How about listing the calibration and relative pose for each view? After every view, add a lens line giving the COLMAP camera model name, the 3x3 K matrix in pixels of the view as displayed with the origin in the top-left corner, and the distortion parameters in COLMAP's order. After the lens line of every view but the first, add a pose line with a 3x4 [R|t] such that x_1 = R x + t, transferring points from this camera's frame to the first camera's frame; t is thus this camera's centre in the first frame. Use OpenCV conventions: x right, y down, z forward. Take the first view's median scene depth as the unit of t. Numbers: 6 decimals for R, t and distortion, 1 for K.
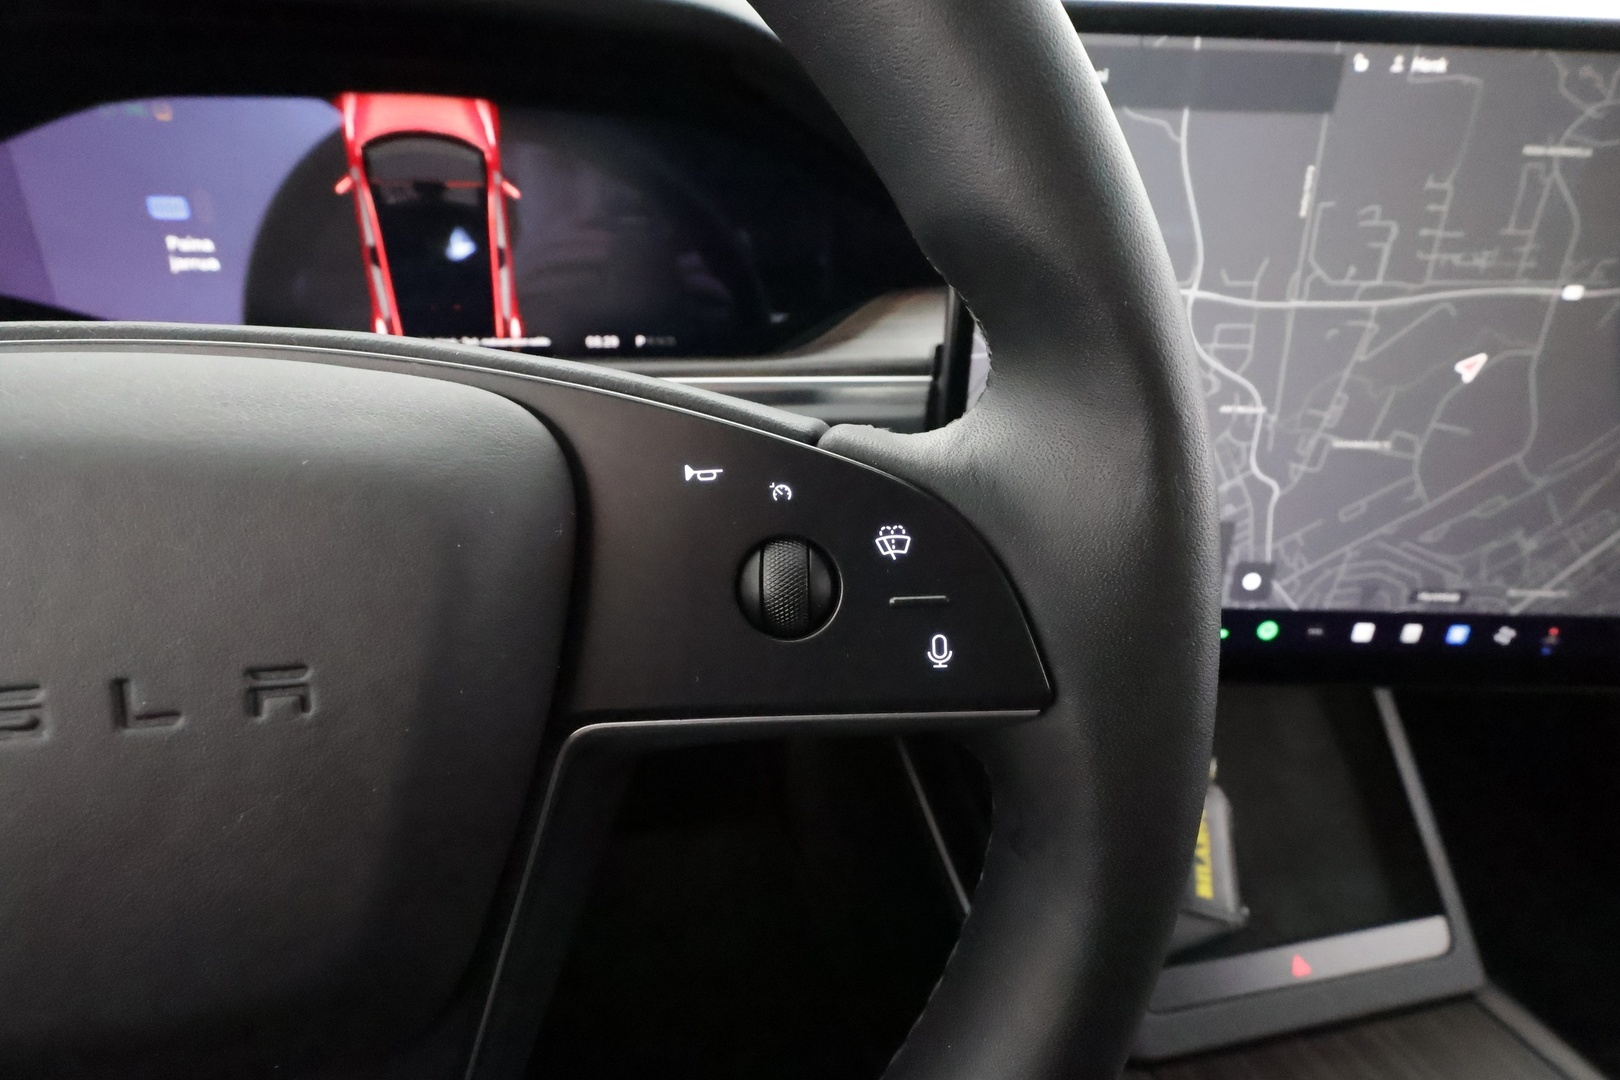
lens RADIAL K [[751.5, 0, 805.7], [0, 751.5, 535.7], [0, 0, 1]] dist [-0.004416, 0.002378]
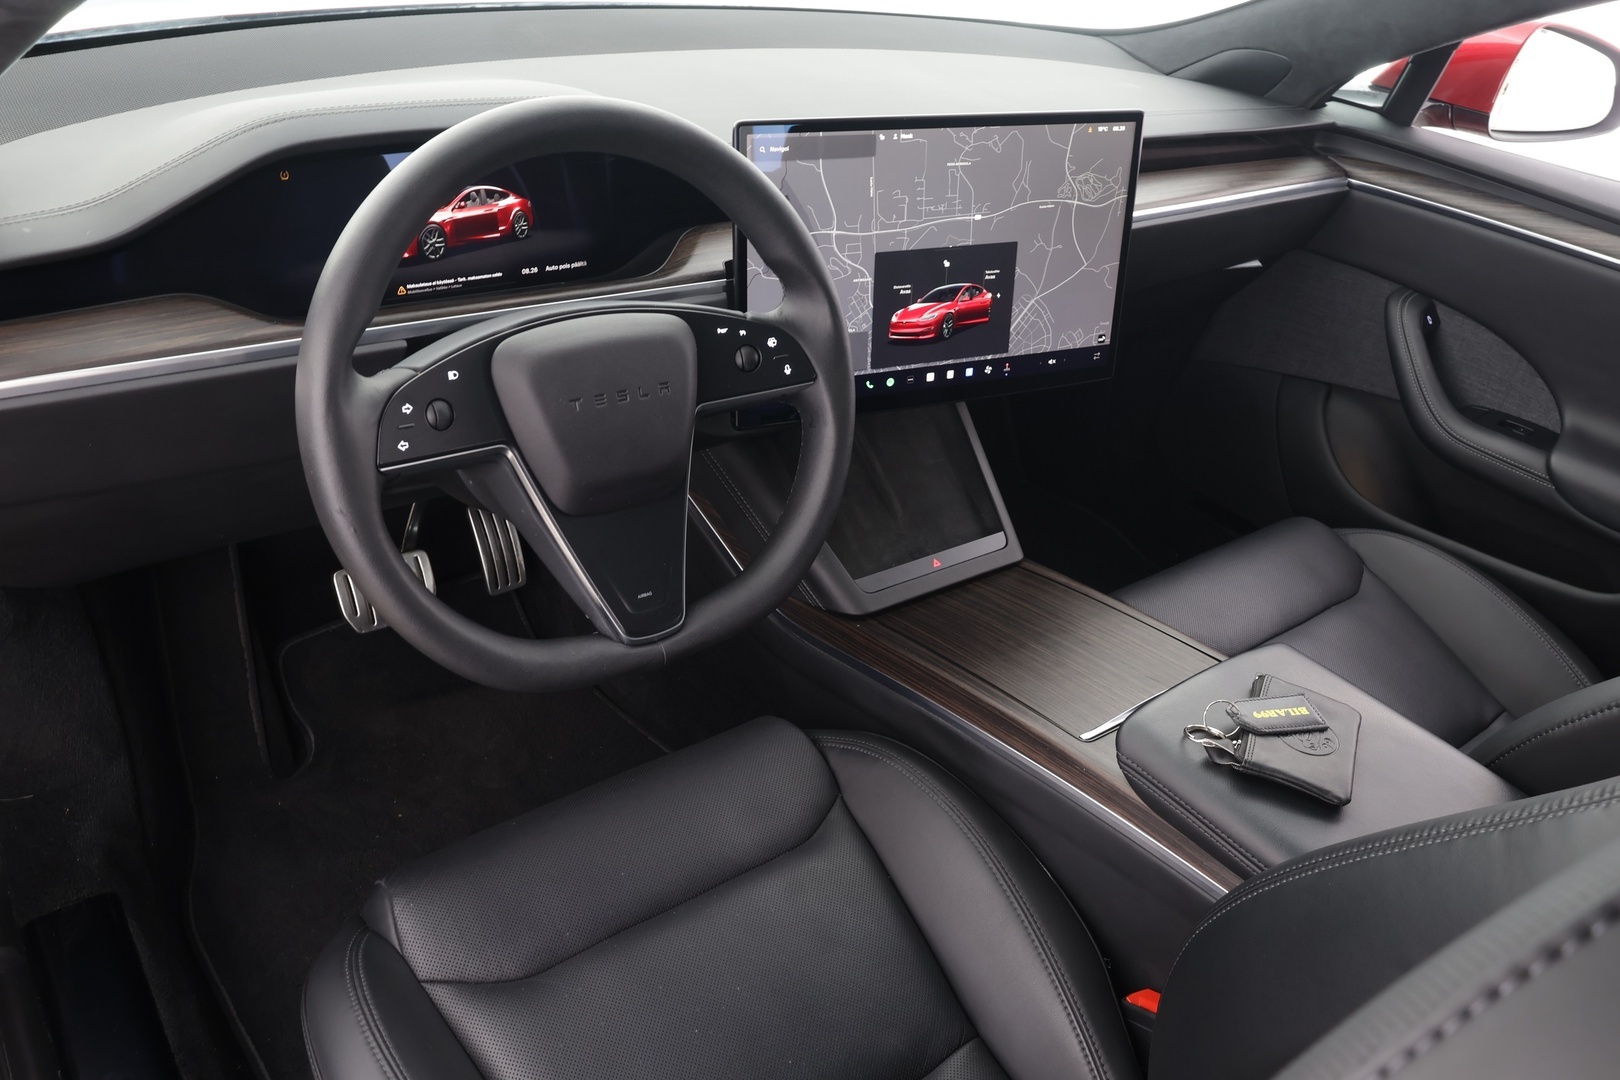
lens RADIAL K [[1225.2, 0, 808.3], [0, 1225.2, 532.3], [0, 0, 1]] dist [0.015685, 0.002957]
pose [[0.906830, -0.179945, 0.381156, -1.054569], [0.147943, 0.982642, 0.111929, 0.132956], [-0.394681, -0.045111, 0.917710, -2.247713]]
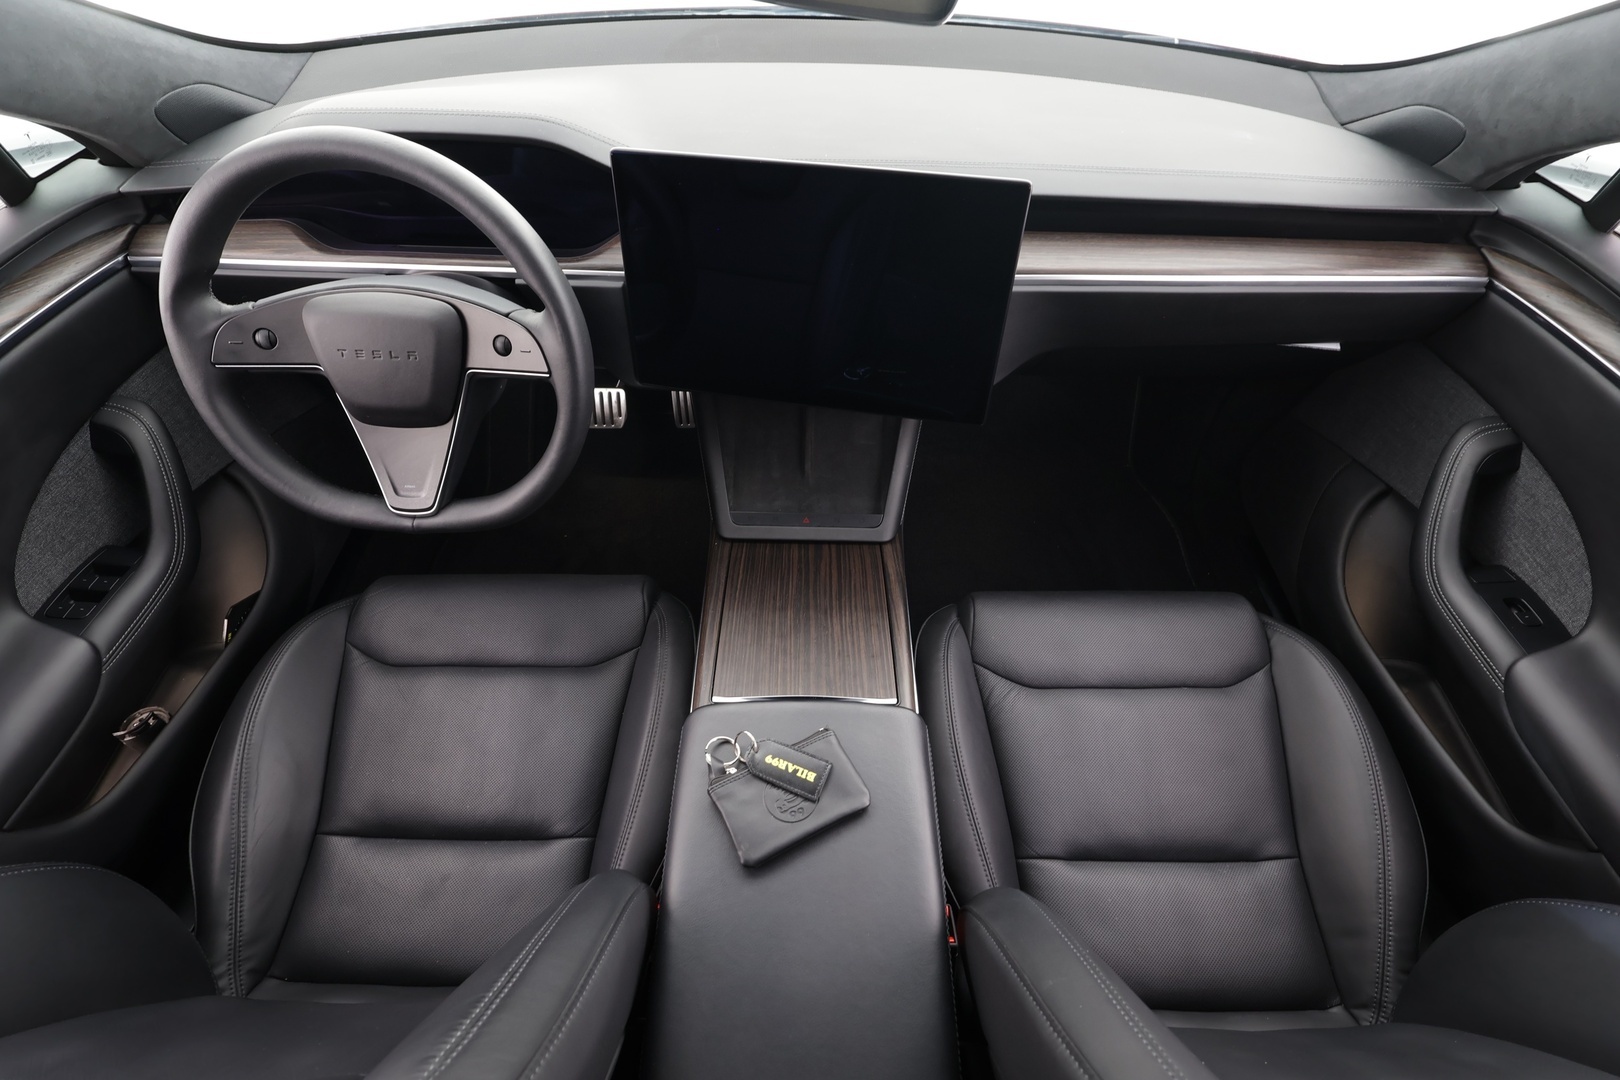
lens RADIAL K [[751.5, 0, 812.9], [0, 751.5, 533.1], [0, 0, 1]] dist [-0.004416, 0.002378]
pose [[0.977312, 0.135053, -0.163162, 1.405905], [-0.075035, 0.941148, 0.329560, -0.264898], [0.198068, -0.309840, 0.929929, -1.723694]]
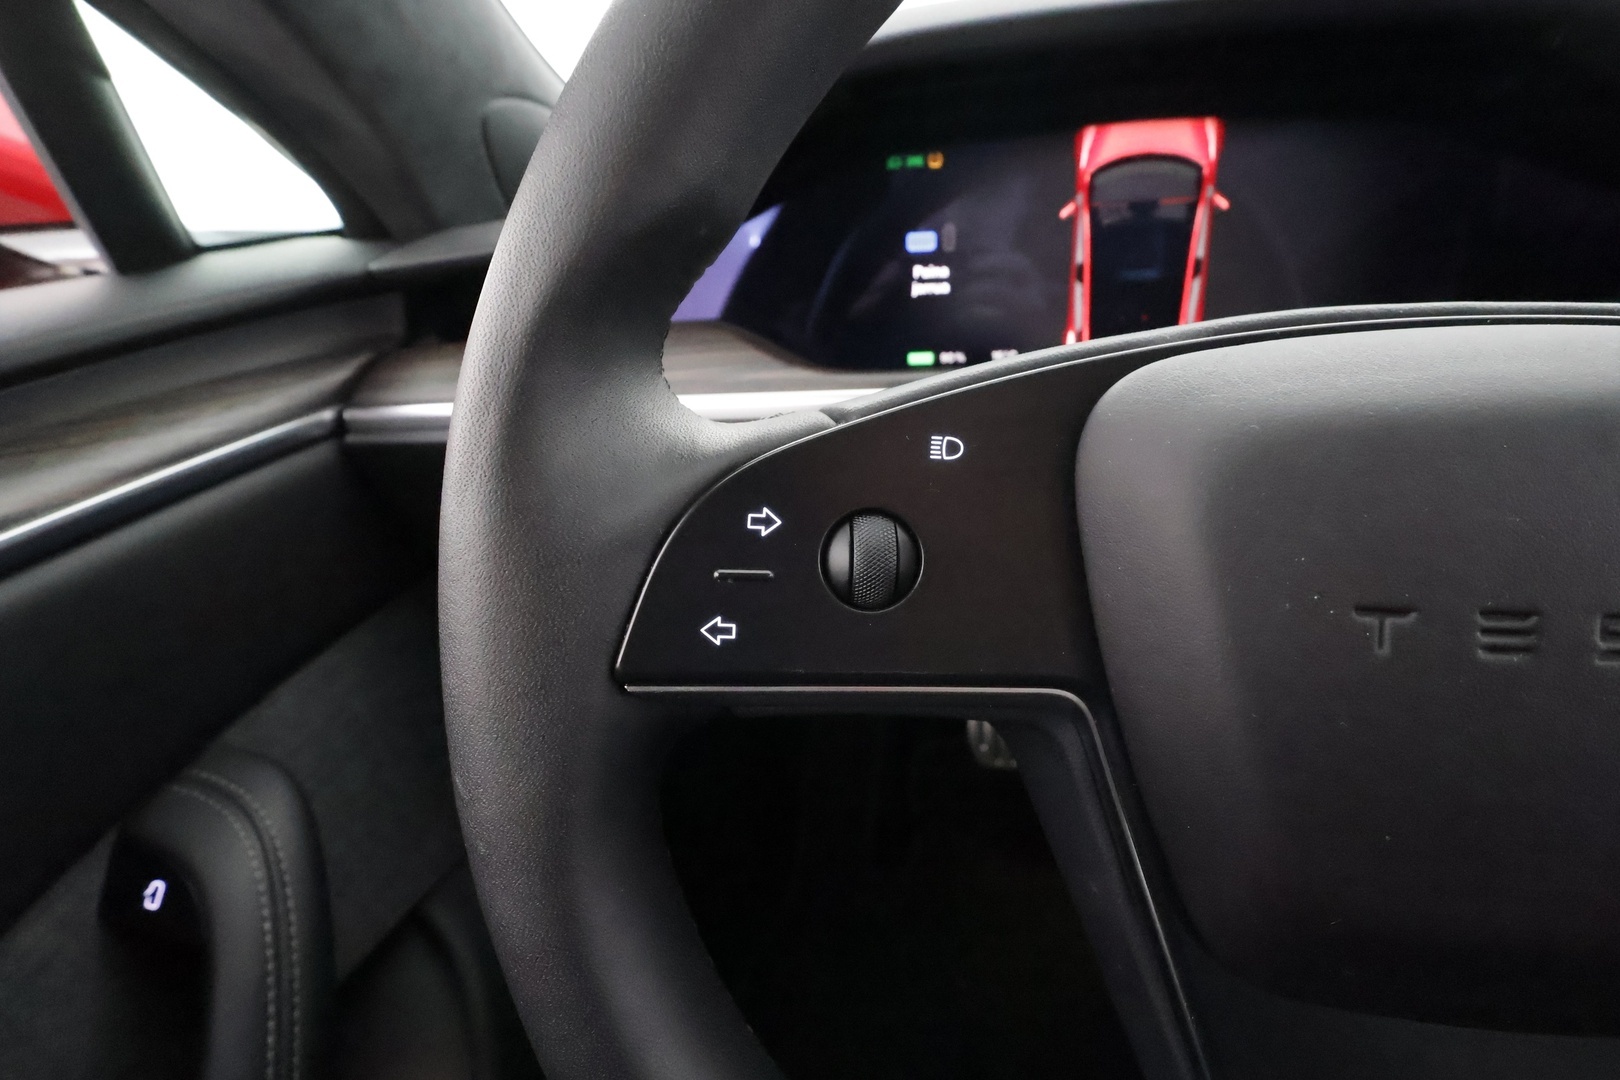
lens RADIAL K [[751.5, 0, 809.8], [0, 751.5, 539.9], [0, 0, 1]] dist [-0.004416, 0.002378]
pose [[0.942009, 0.053456, -0.331303, -0.622469], [-0.064169, 0.997708, -0.021473, 0.067289], [0.329396, 0.041487, 0.943280, -0.152956]]
